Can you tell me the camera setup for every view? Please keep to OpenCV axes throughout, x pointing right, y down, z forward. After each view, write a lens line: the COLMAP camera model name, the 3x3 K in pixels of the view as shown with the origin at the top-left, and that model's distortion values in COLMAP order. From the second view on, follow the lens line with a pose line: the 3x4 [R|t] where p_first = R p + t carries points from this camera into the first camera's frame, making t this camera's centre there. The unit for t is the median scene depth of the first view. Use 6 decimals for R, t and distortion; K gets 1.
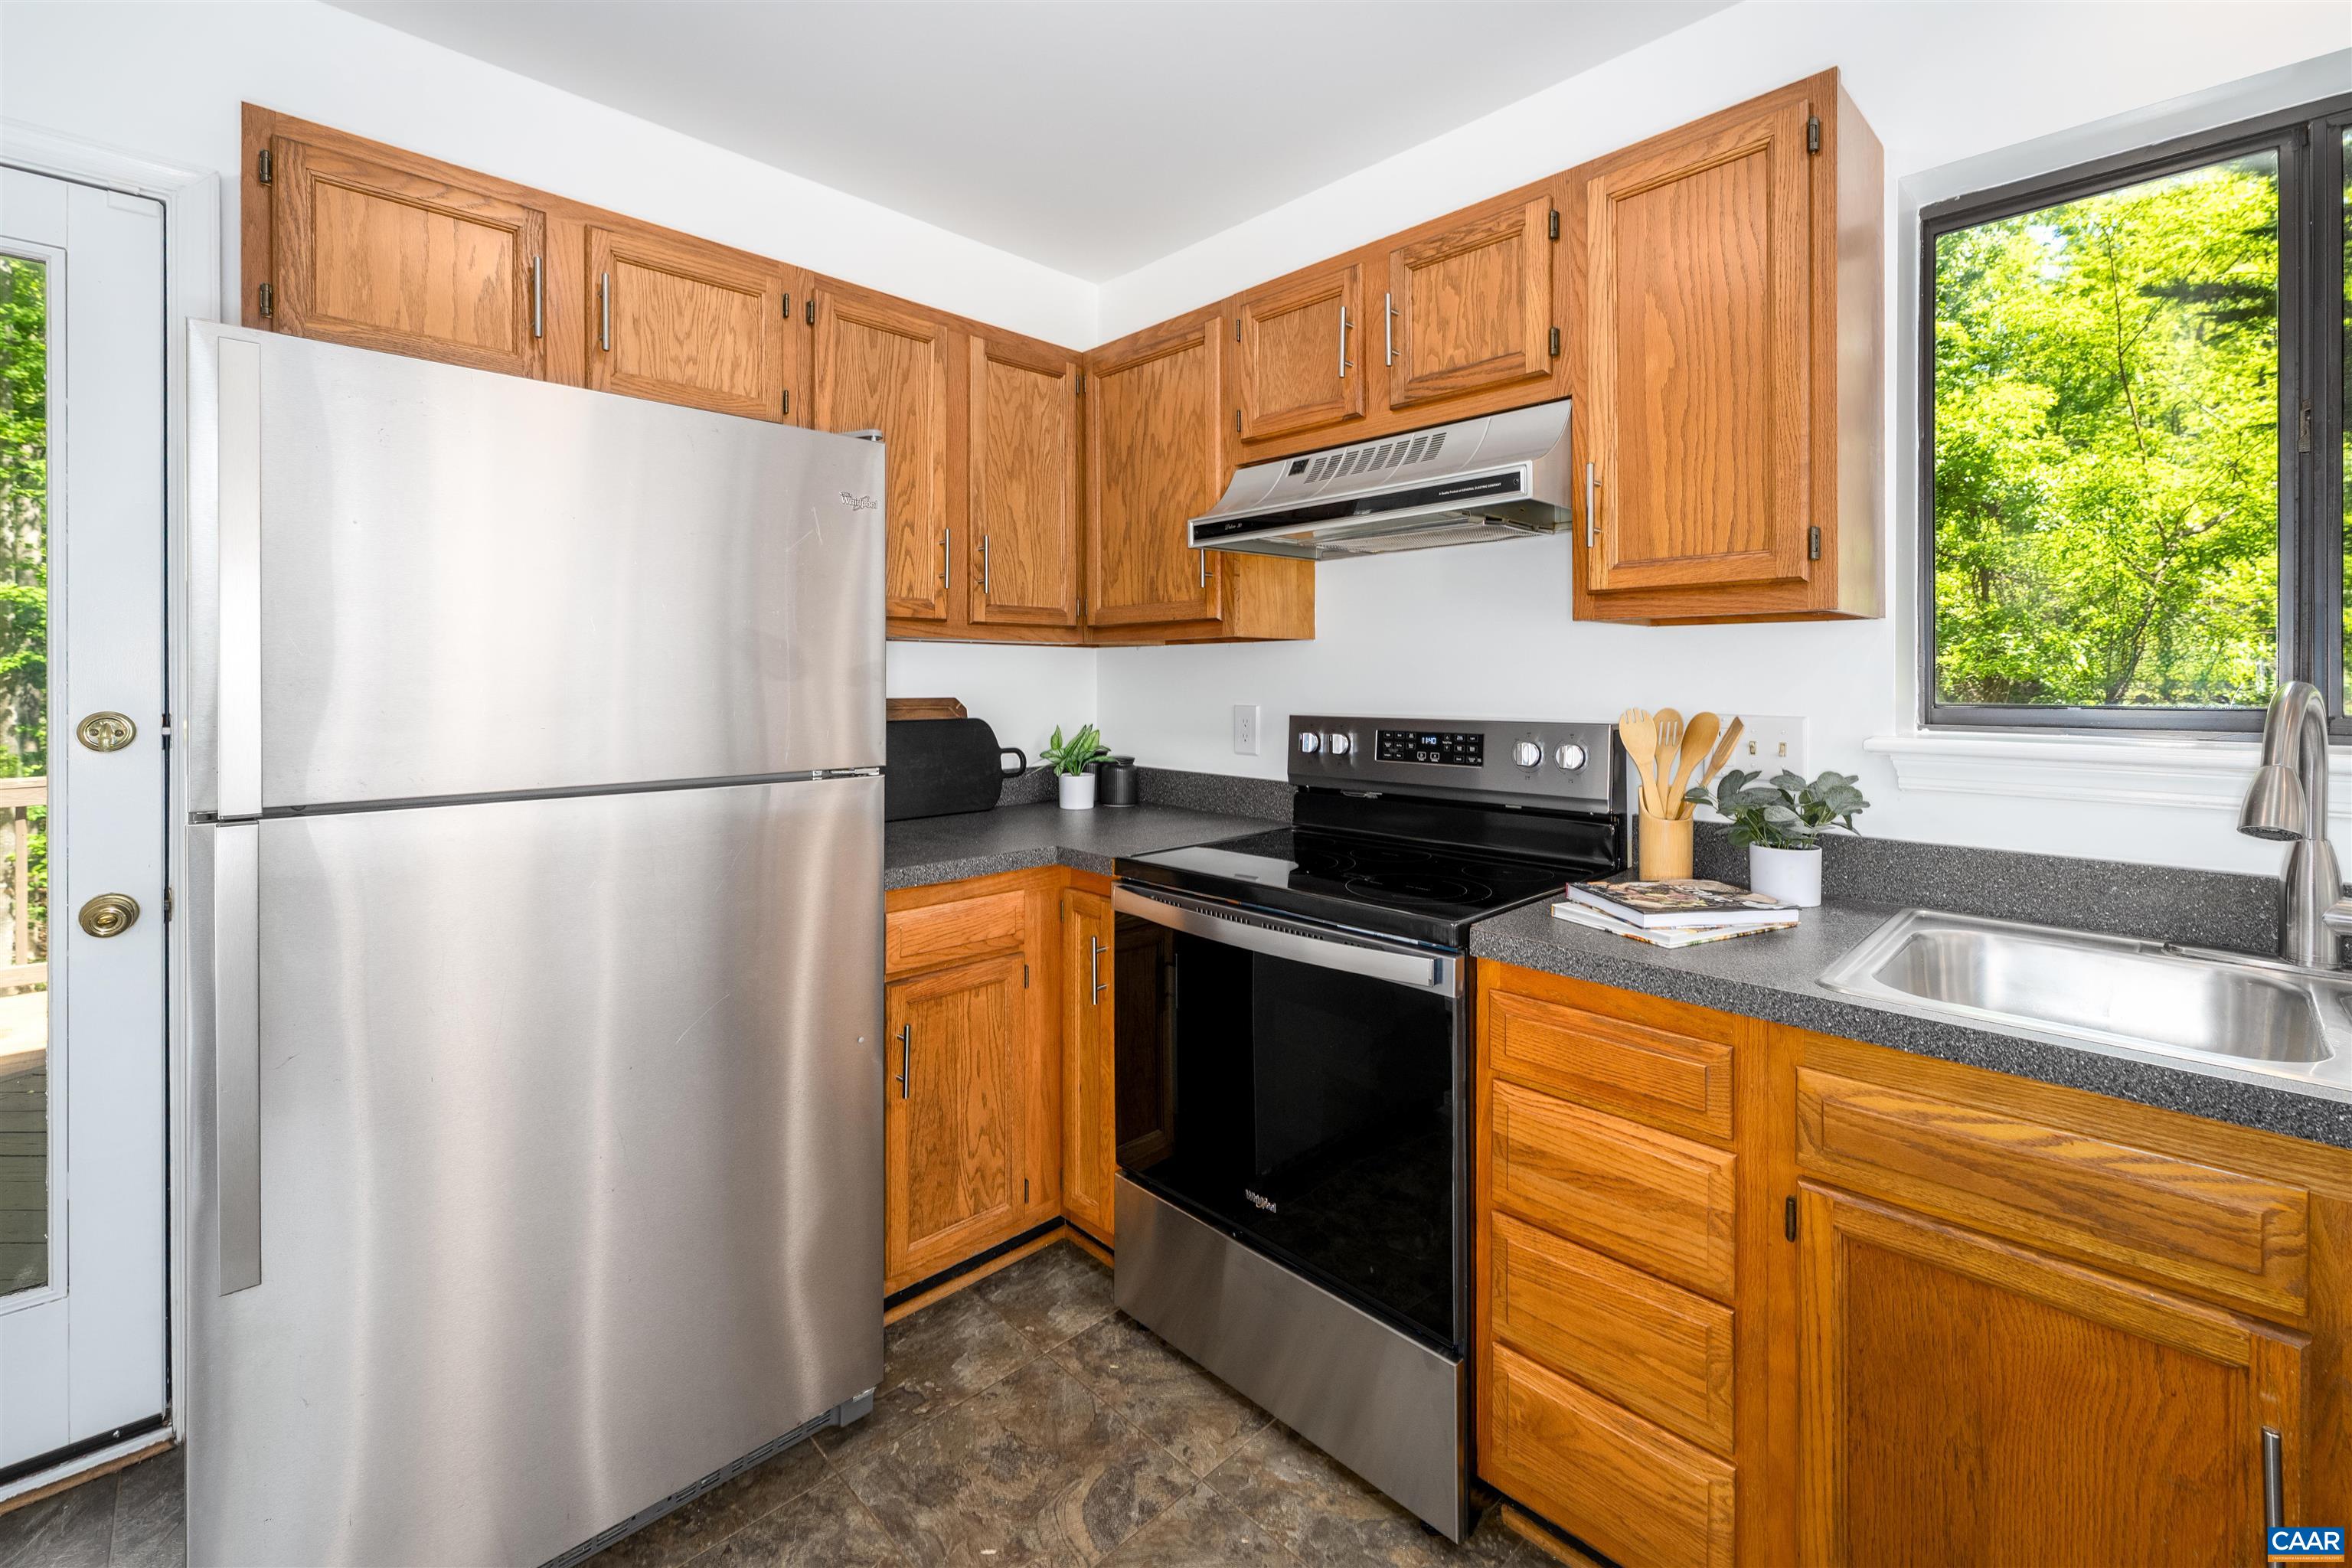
lens RADIAL K [[989.6, 0, 1173.5], [0, 989.6, 679.1], [0, 0, 1]] dist [0.000043, 0.000219]
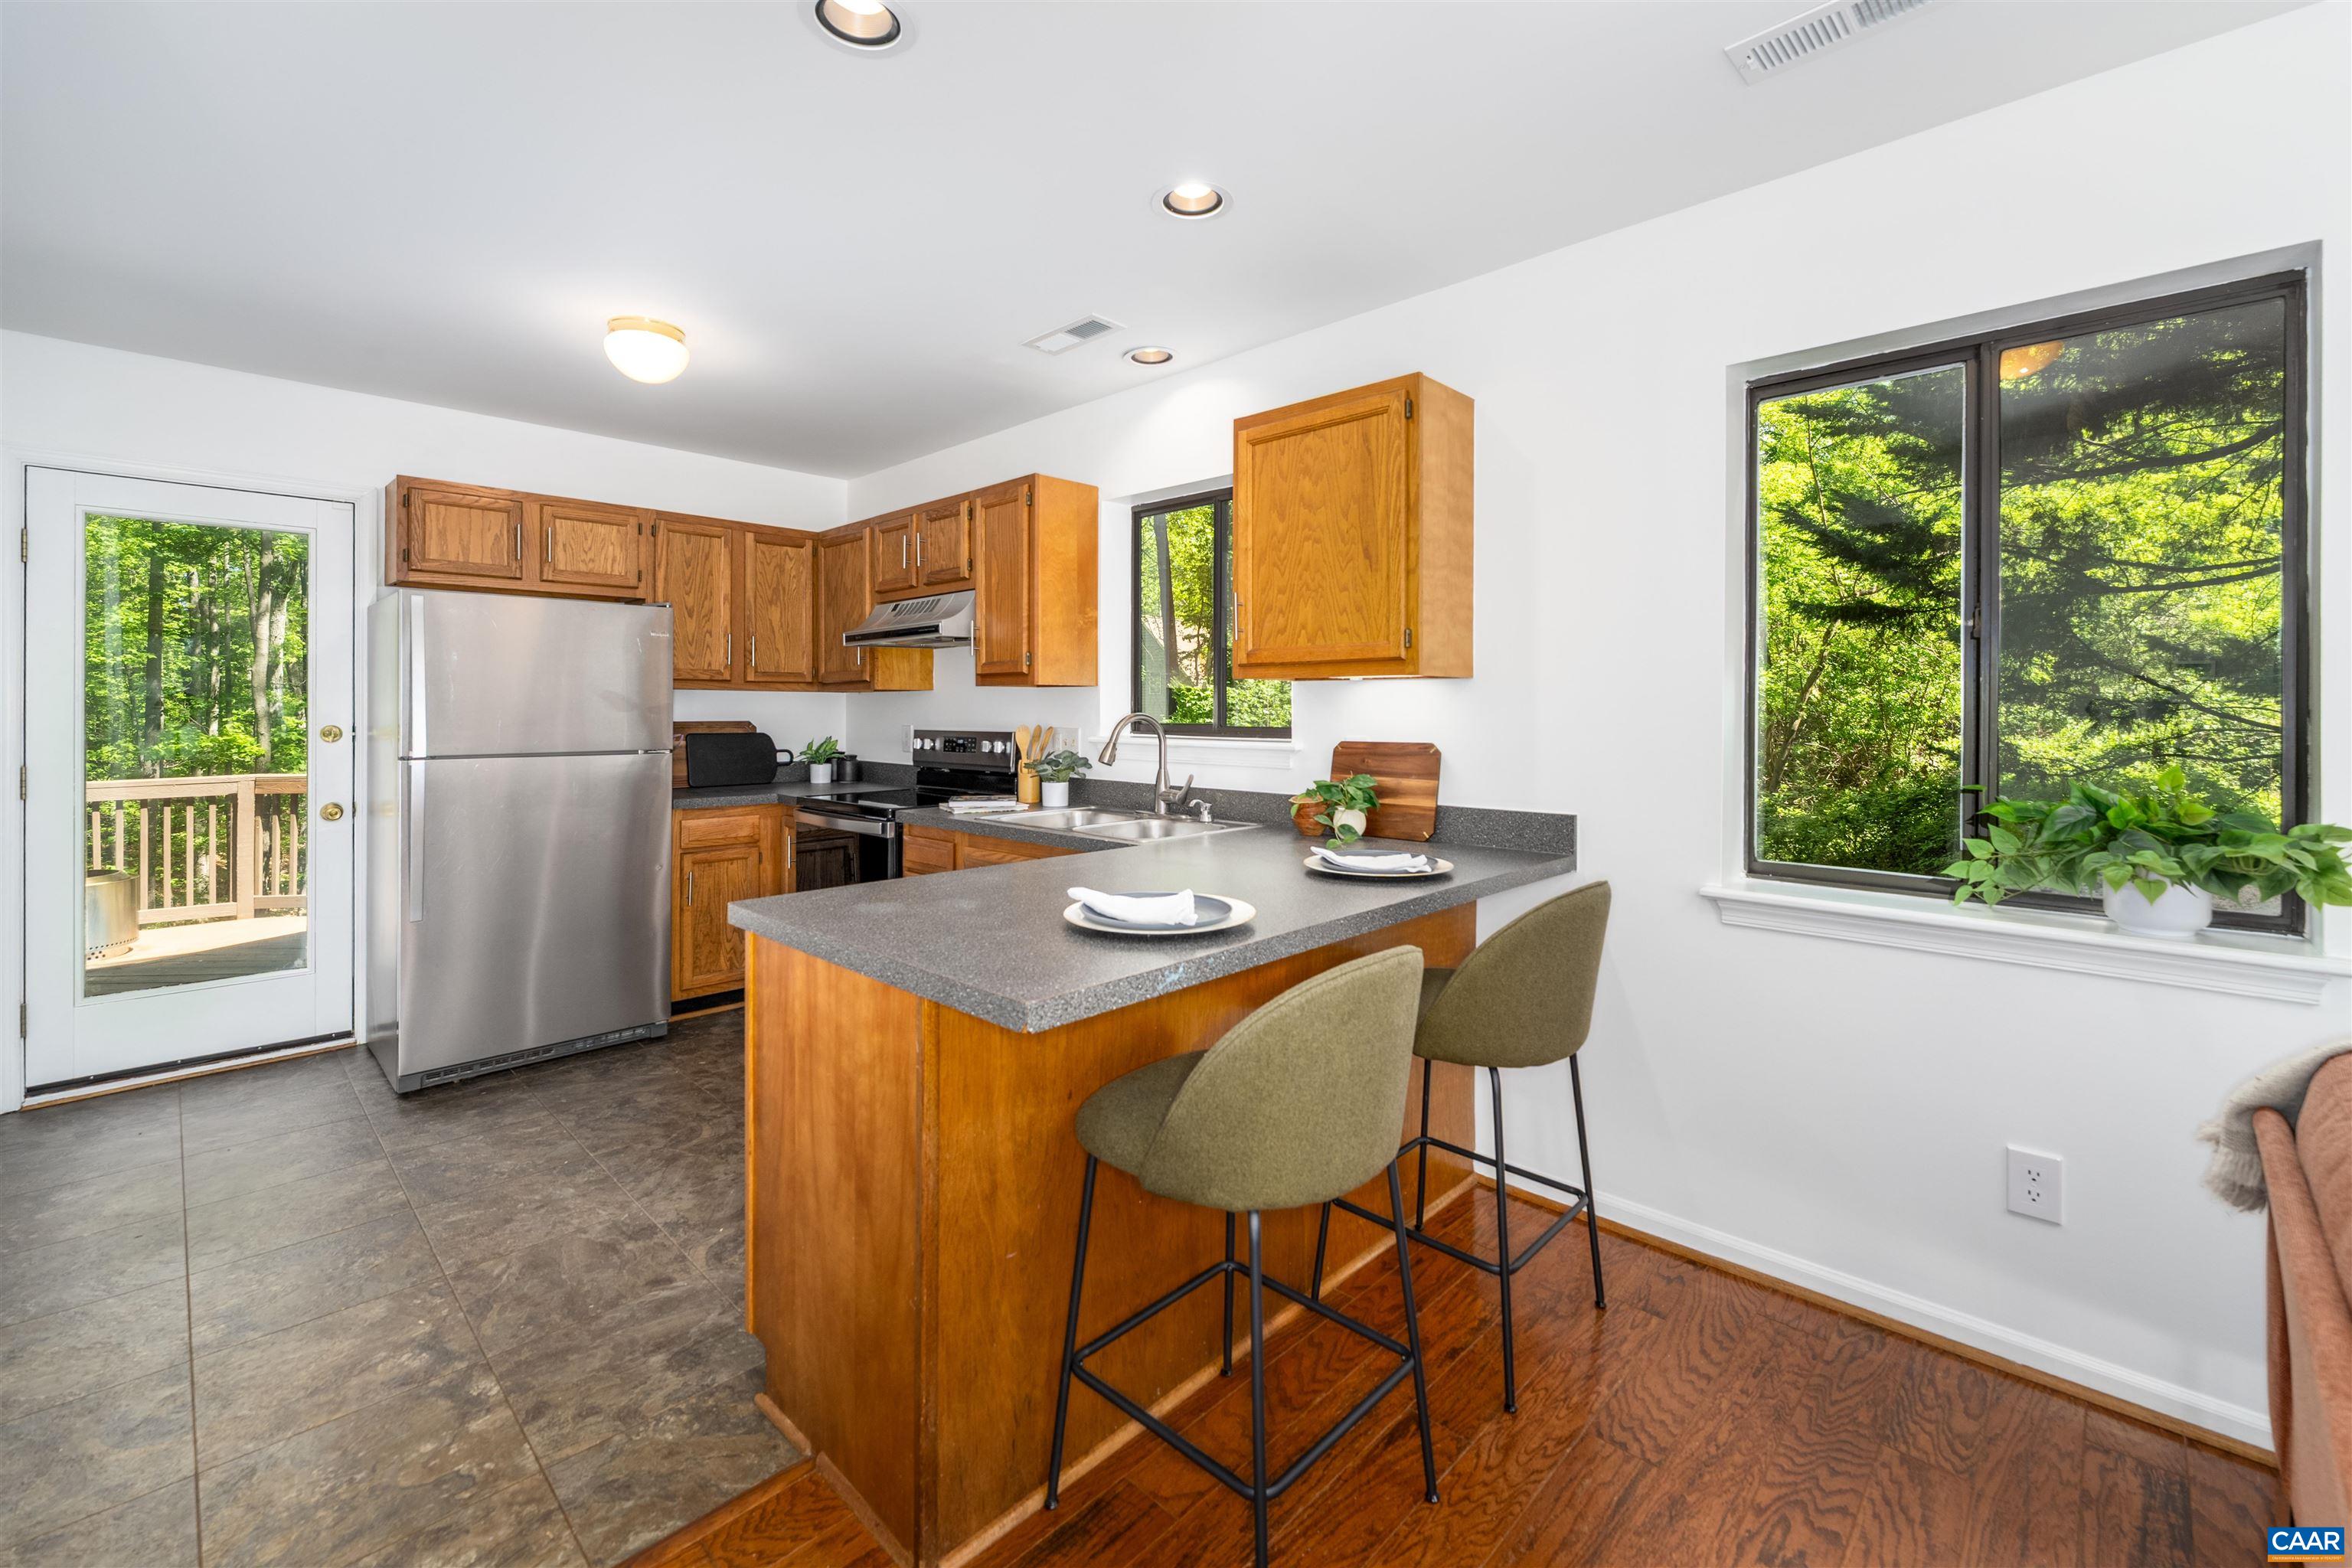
lens RADIAL K [[976.0, 0, 1164.7], [0, 976.0, 705.5], [0, 0, 1]] dist [-0.000160, -0.000139]
pose [[0.999752, 0.002137, 0.022172, 0.709873], [-0.002047, 0.999989, -0.004102, -0.004833], [-0.022181, 0.004055, 0.999746, -1.140123]]
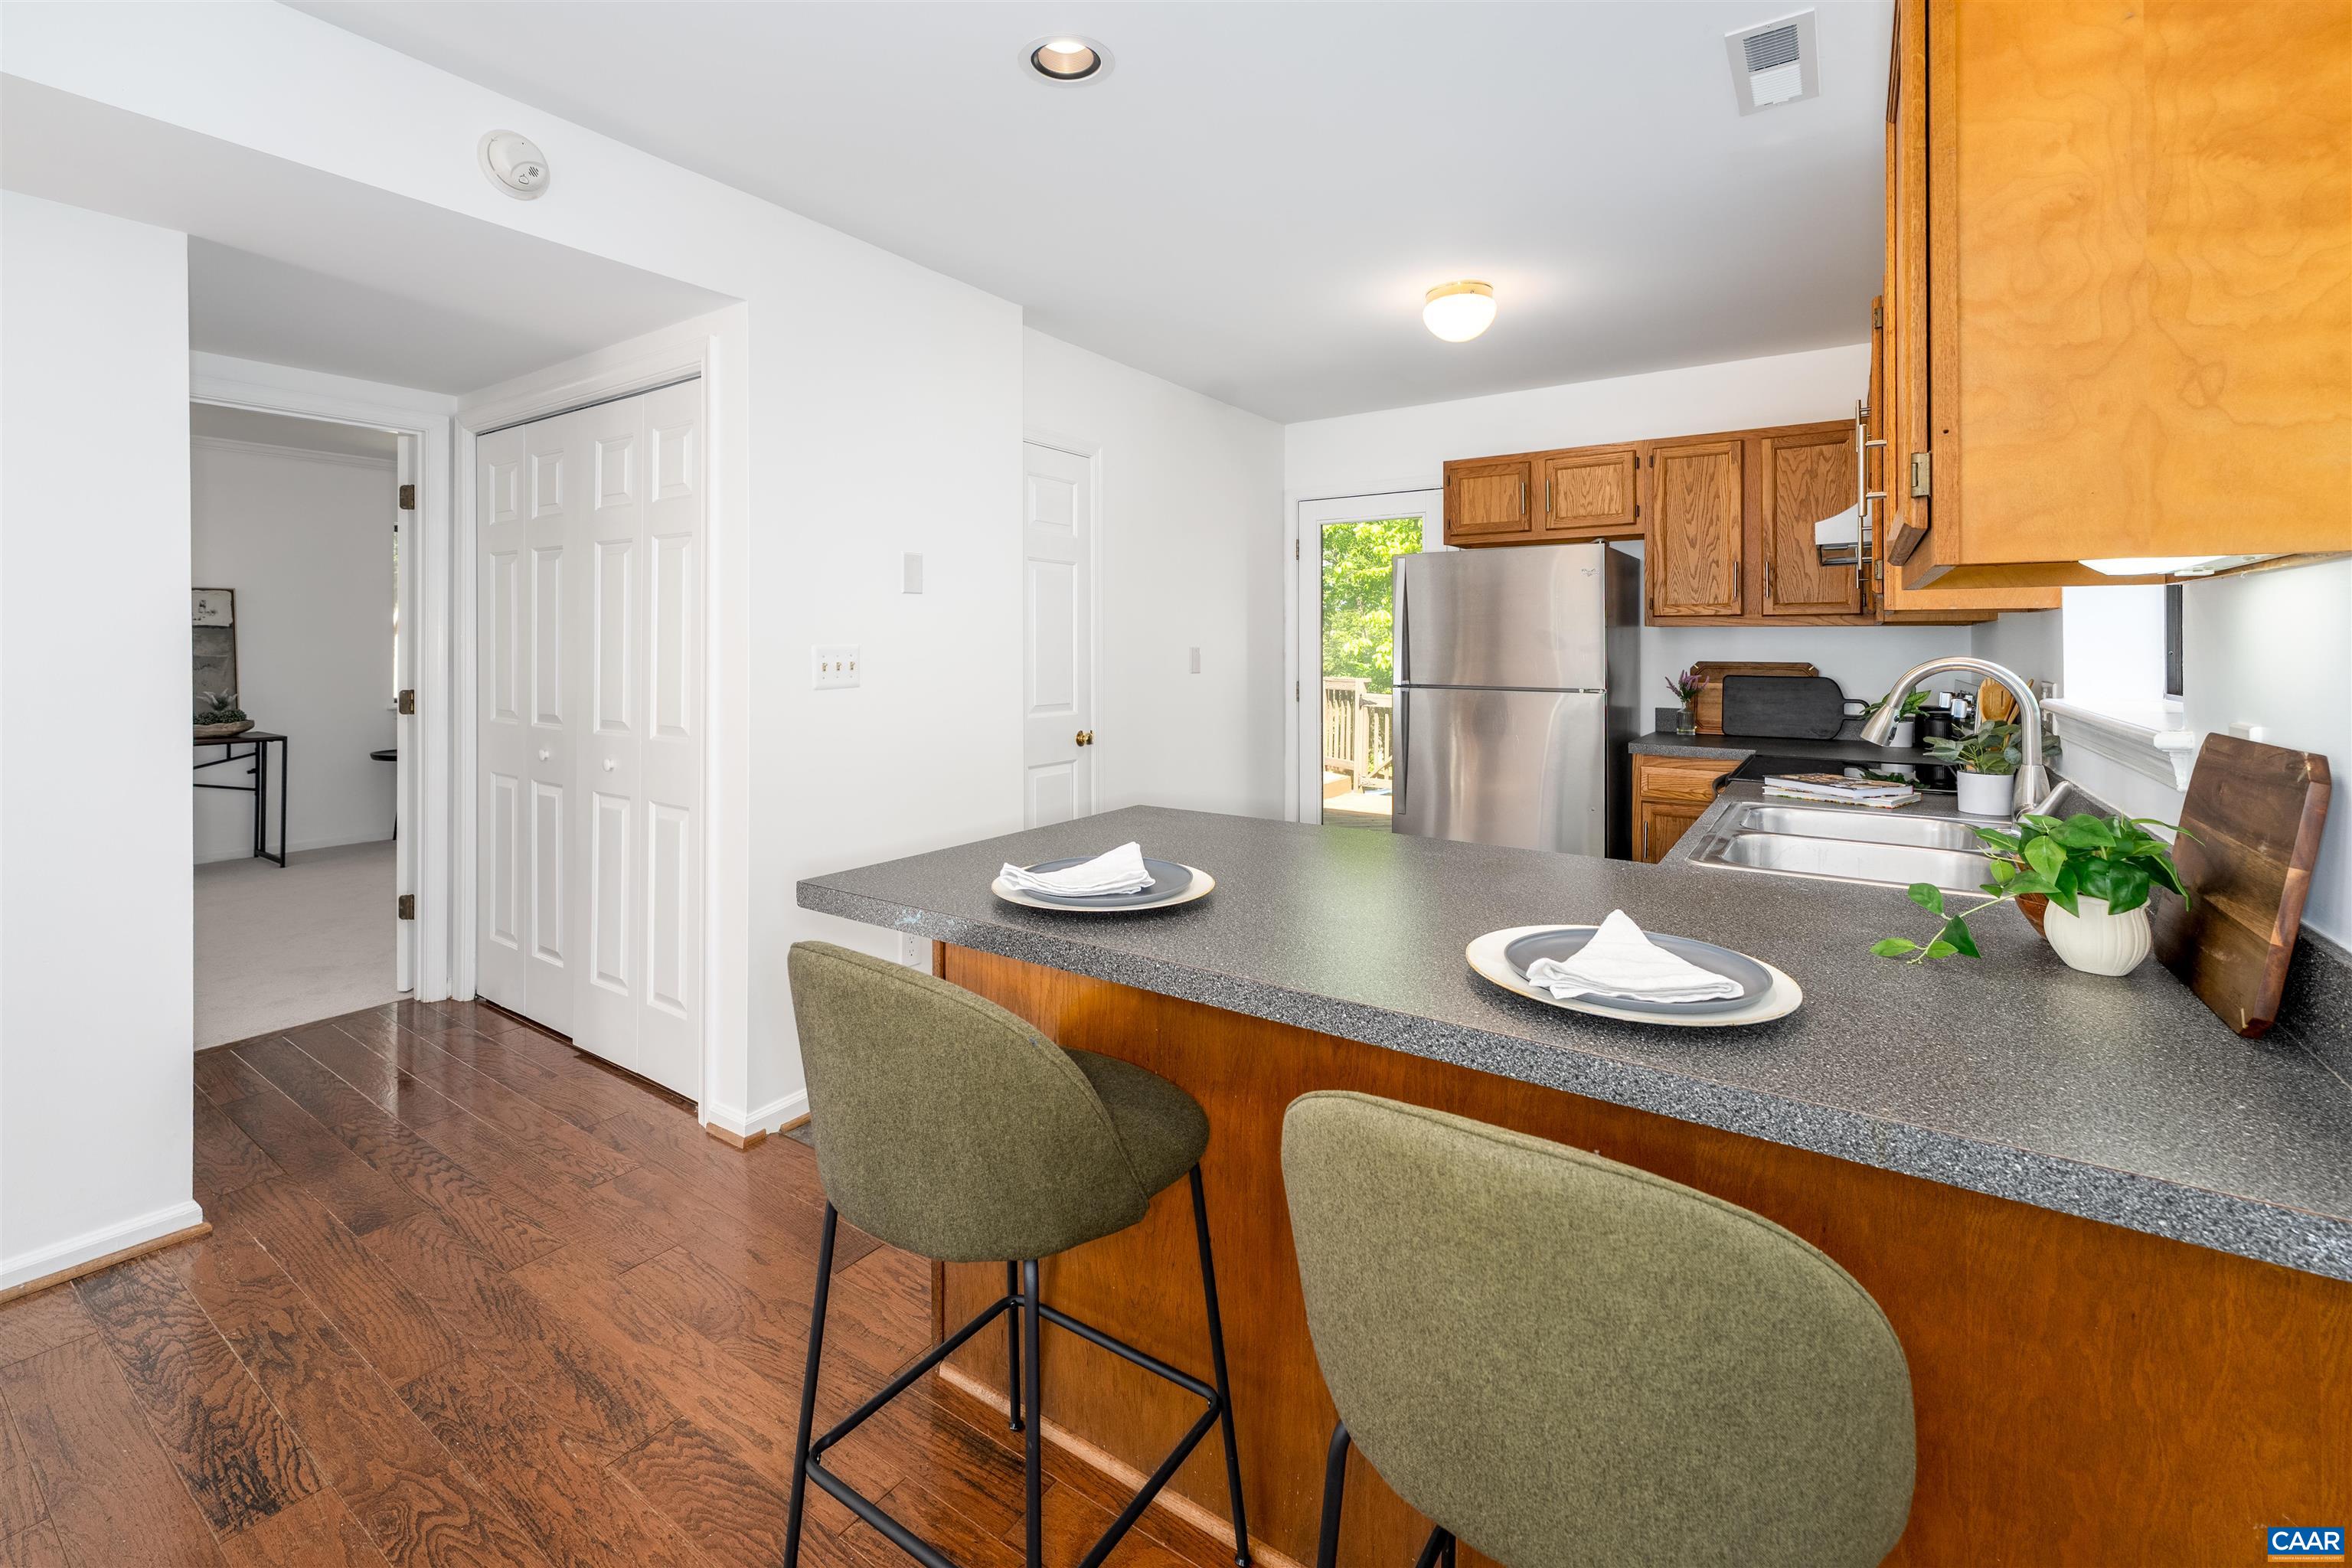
lens RADIAL K [[989.6, 0, 1174.7], [0, 989.6, 640.3], [0, 0, 1]] dist [-0.002186, -0.000360]
pose [[0.194566, -0.002416, -0.980886, 1.511693], [-0.004903, 0.999982, -0.003435, -0.007253], [0.980877, 0.005477, 0.194551, -0.331794]]
